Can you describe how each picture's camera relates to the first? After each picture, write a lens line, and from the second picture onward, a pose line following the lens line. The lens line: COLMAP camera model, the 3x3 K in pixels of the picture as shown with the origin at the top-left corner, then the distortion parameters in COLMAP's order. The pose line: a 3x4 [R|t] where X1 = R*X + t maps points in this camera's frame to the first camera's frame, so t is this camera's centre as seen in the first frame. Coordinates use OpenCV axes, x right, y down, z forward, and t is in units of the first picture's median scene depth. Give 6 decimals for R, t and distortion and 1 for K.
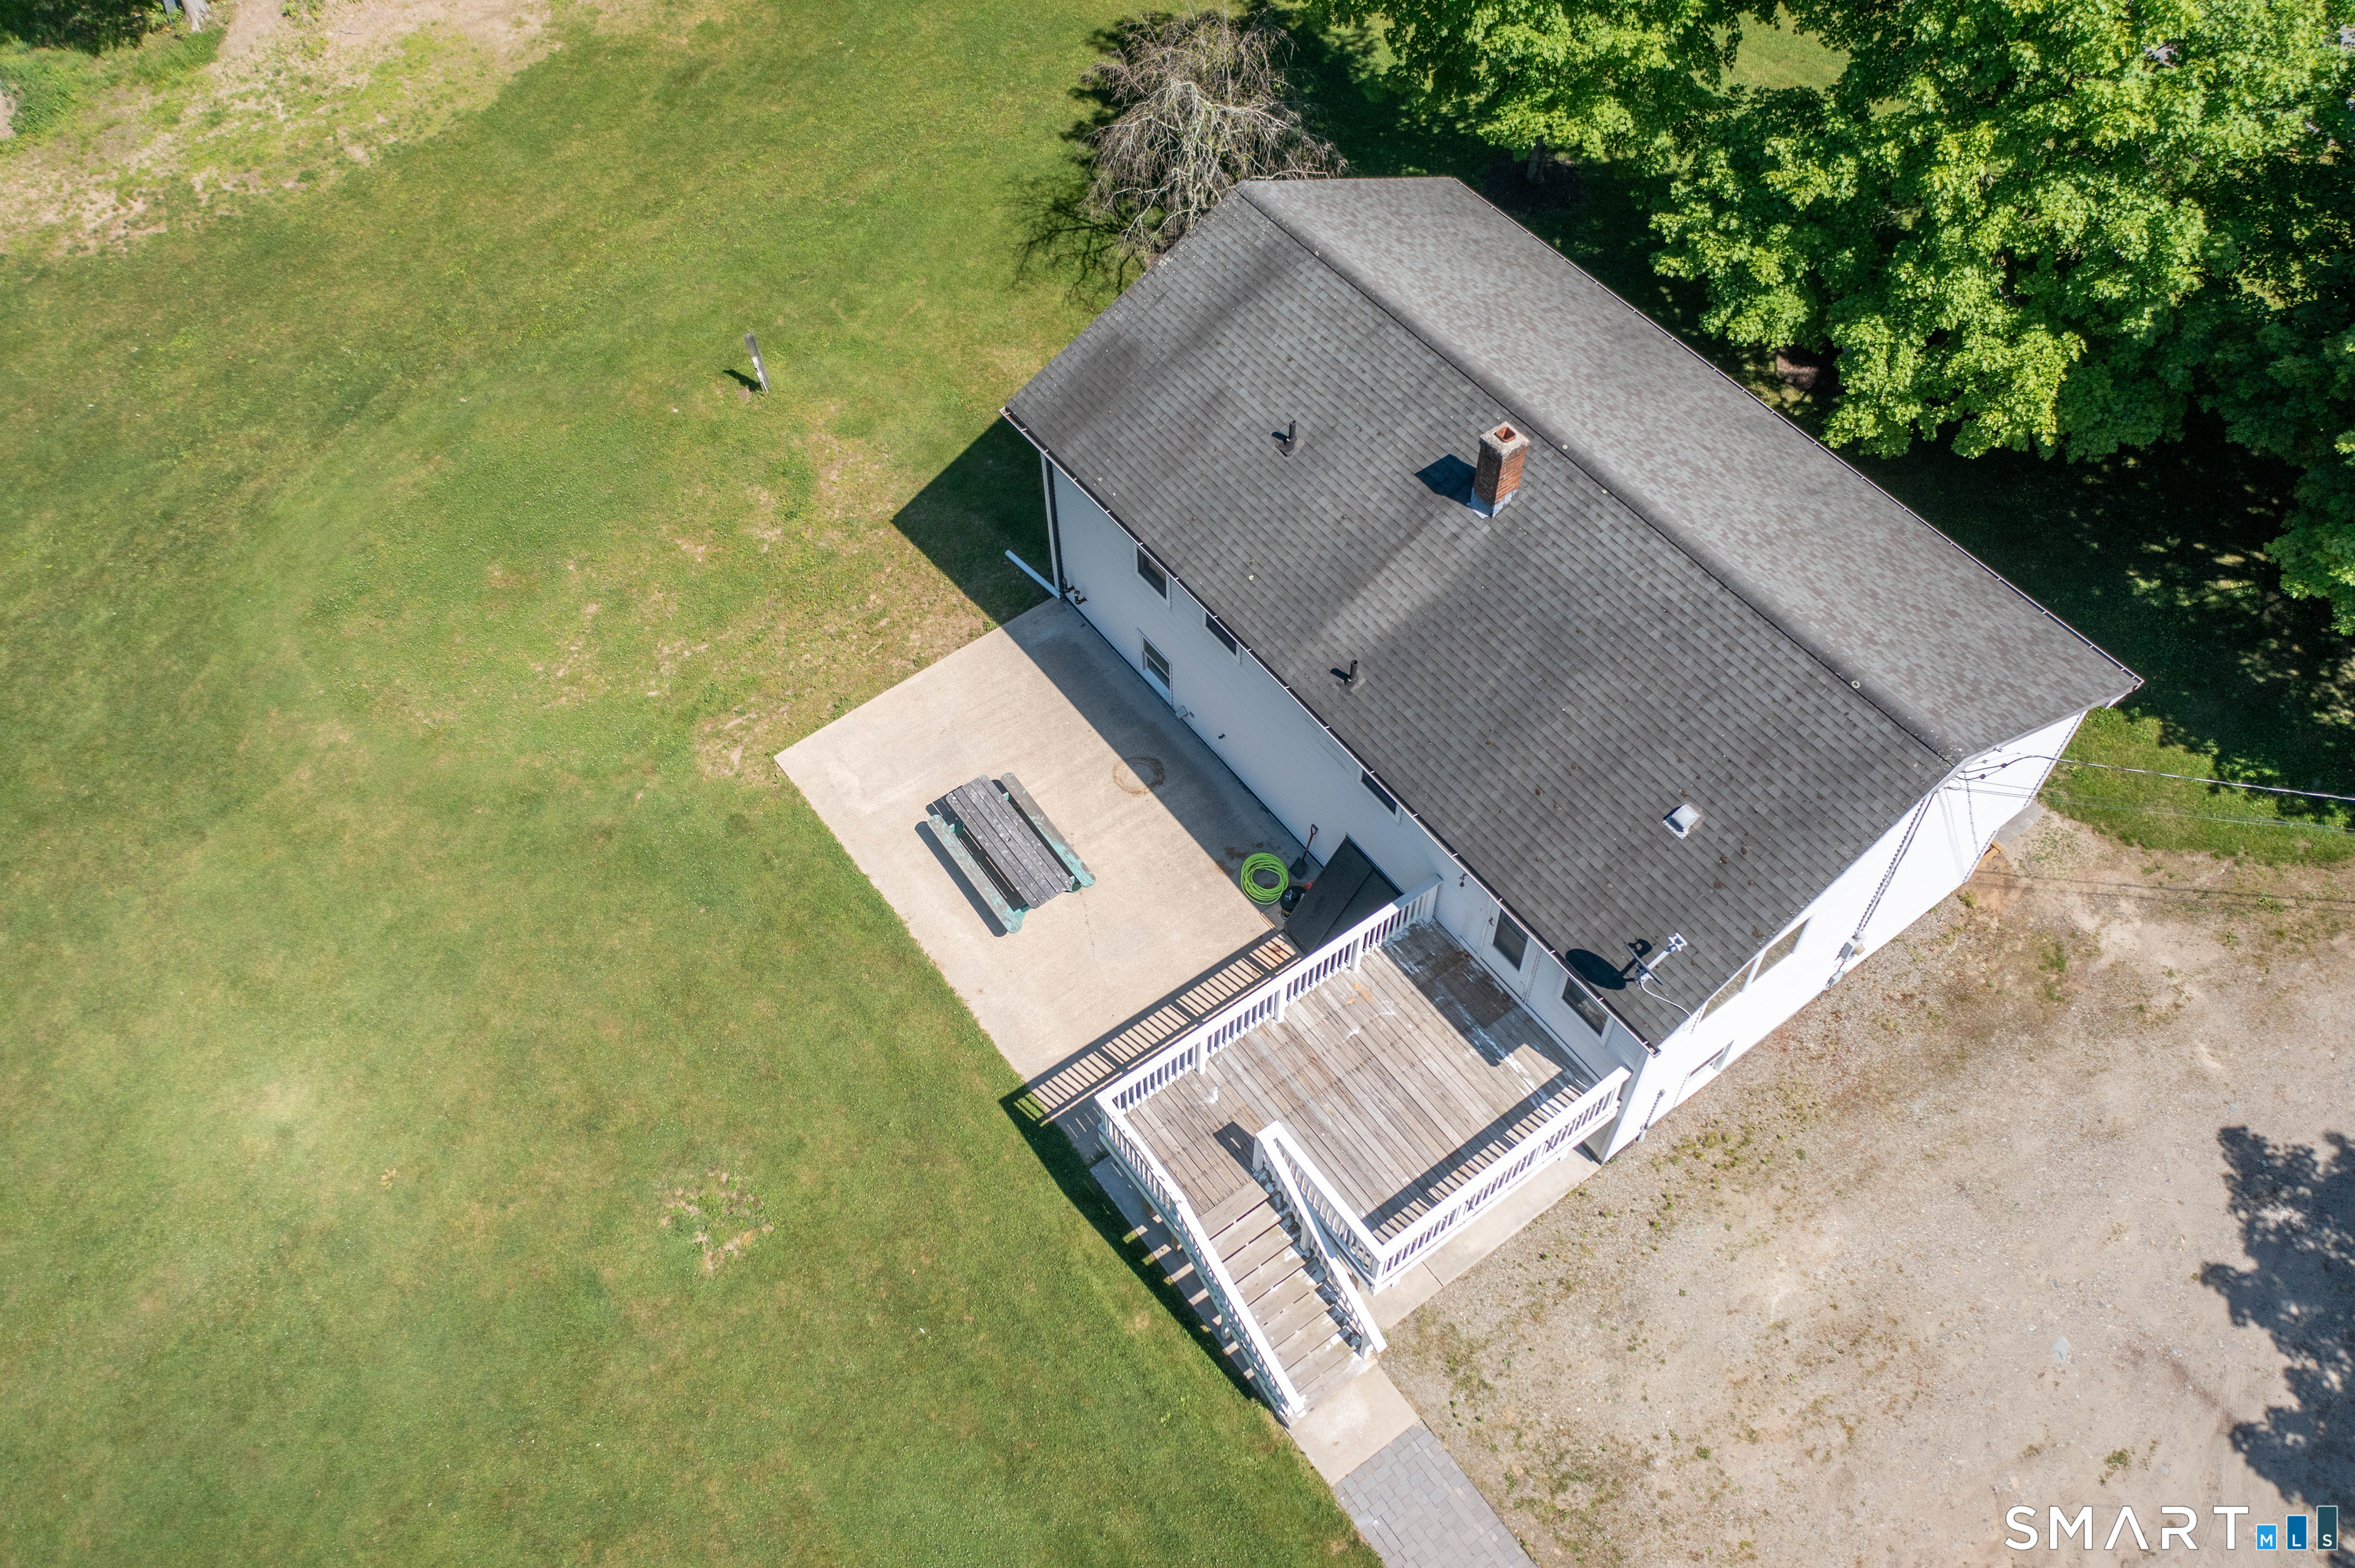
lens RADIAL K [[1869.6, 0, 1172.0], [0, 1869.6, 781.0], [0, 0, 1]] dist [-0.029398, 0.013927]
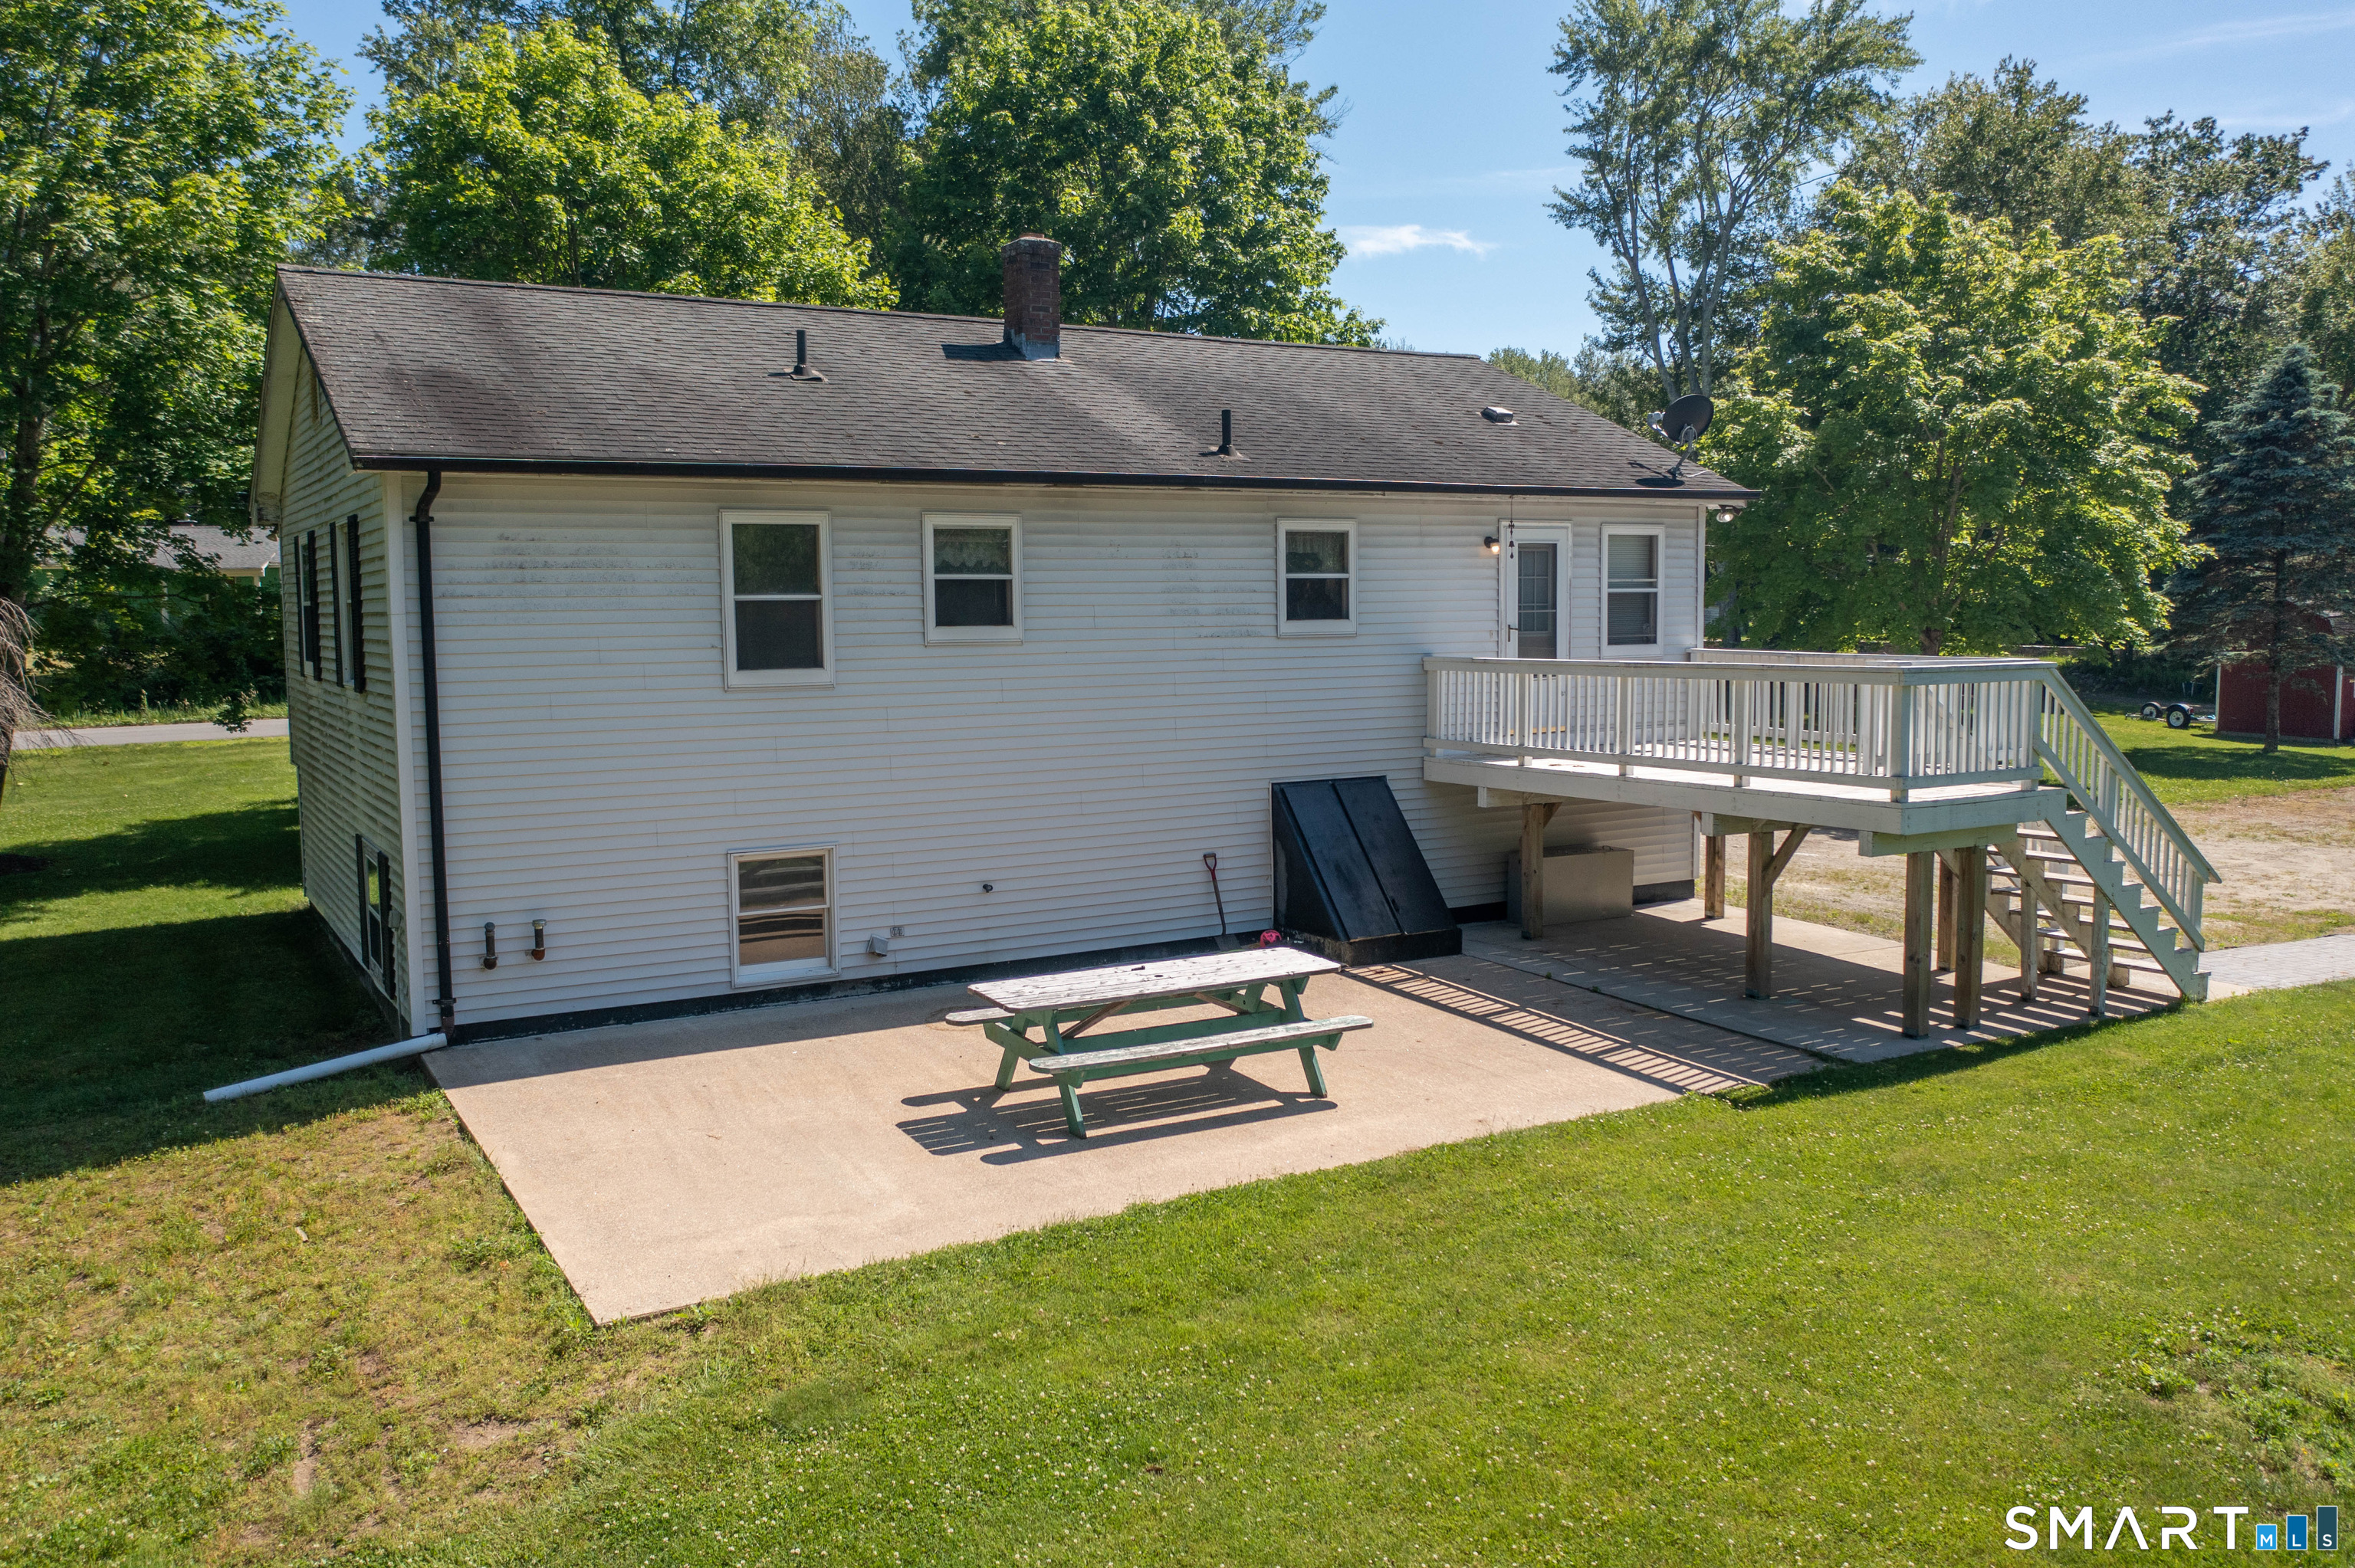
lens RADIAL K [[1844.9, 0, 1149.1], [0, 1844.9, 743.8], [0, 0, 1]] dist [-0.030569, 0.005263]
pose [[0.103873, -0.052519, 0.993203, -0.492868], [0.812636, 0.580235, -0.054307, 0.021137], [-0.573439, 0.812754, 0.102950, 0.856729]]
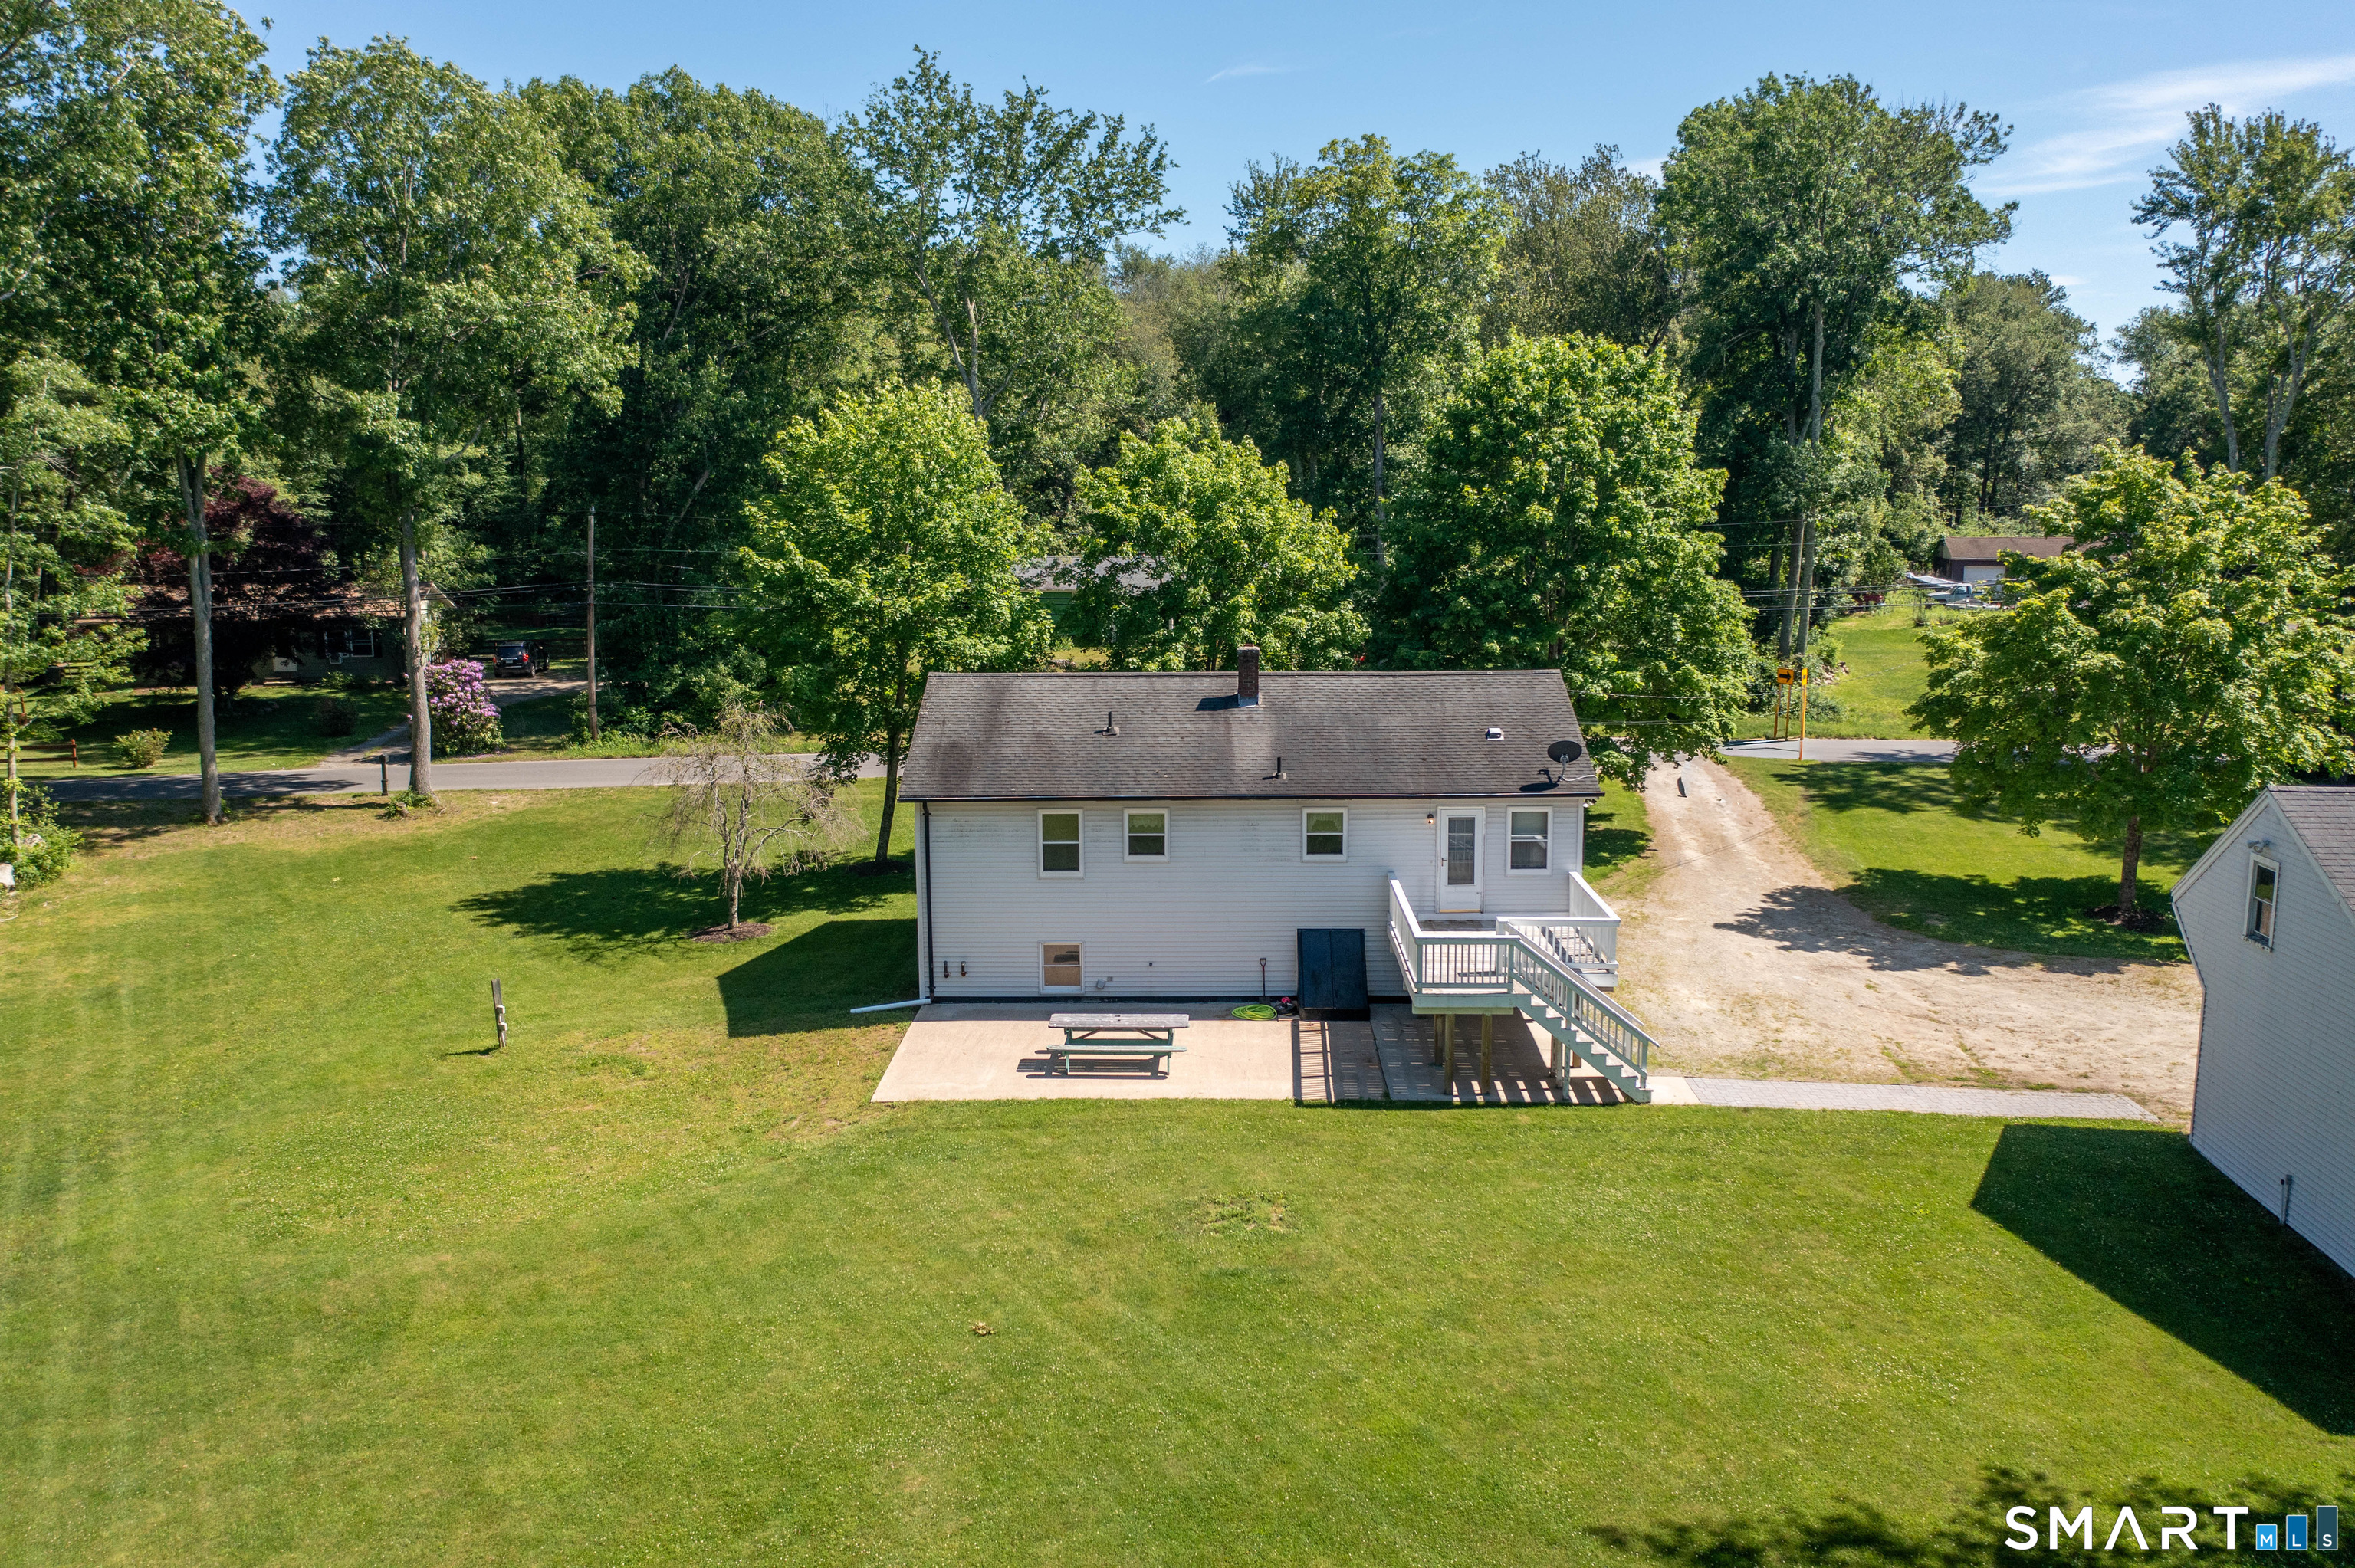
lens RADIAL K [[1869.6, 0, 1172.0], [0, 1869.6, 781.0], [0, 0, 1]] dist [-0.029398, 0.013927]
pose [[0.610630, -0.104257, 0.785023, -0.936431], [0.639641, 0.649376, -0.411303, 0.422299], [-0.466894, 0.753287, 0.463215, 0.292515]]
